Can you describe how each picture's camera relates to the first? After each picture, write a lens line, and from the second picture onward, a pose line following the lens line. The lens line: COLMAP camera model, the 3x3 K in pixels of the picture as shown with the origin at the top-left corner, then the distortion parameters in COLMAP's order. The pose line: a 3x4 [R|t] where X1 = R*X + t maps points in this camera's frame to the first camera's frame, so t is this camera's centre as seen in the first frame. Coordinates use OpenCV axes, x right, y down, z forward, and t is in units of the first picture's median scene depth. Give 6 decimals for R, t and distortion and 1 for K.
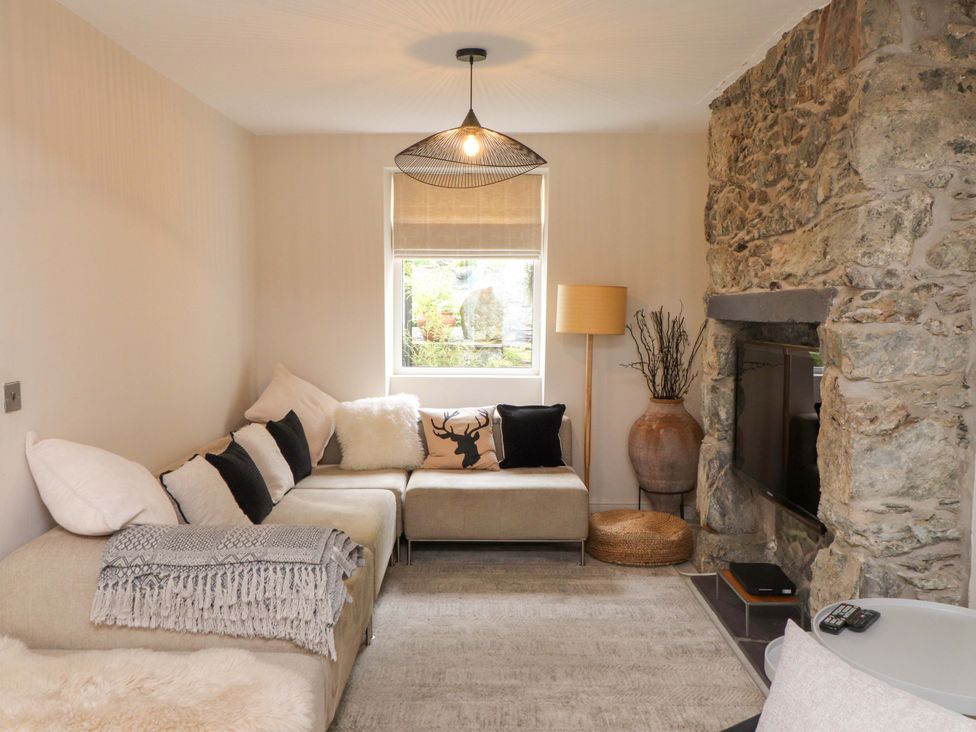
lens RADIAL K [[827.2, 0, 478.3], [0, 827.2, 368.7], [0, 0, 1]] dist [0.010701, -0.008801]
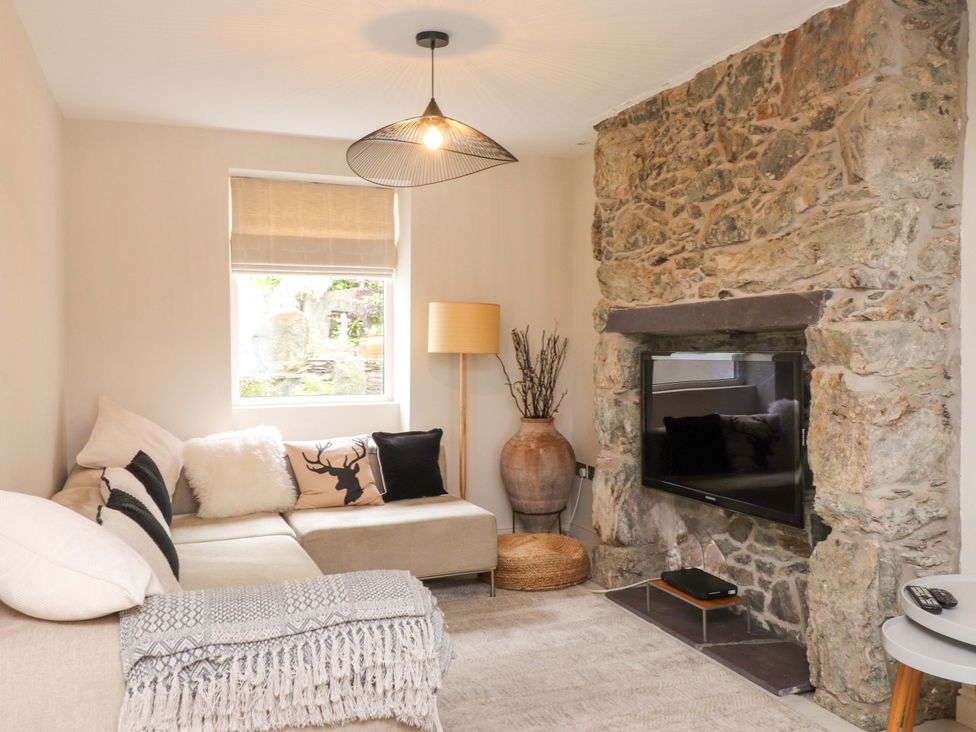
lens RADIAL K [[827.2, 0, 490.2], [0, 827.2, 363.5], [0, 0, 1]] dist [0.010701, -0.008801]
pose [[0.925665, -0.019299, 0.377852, -0.319039], [0.039884, 0.998111, -0.046728, 0.024286], [-0.376237, 0.058325, 0.924686, 0.161974]]
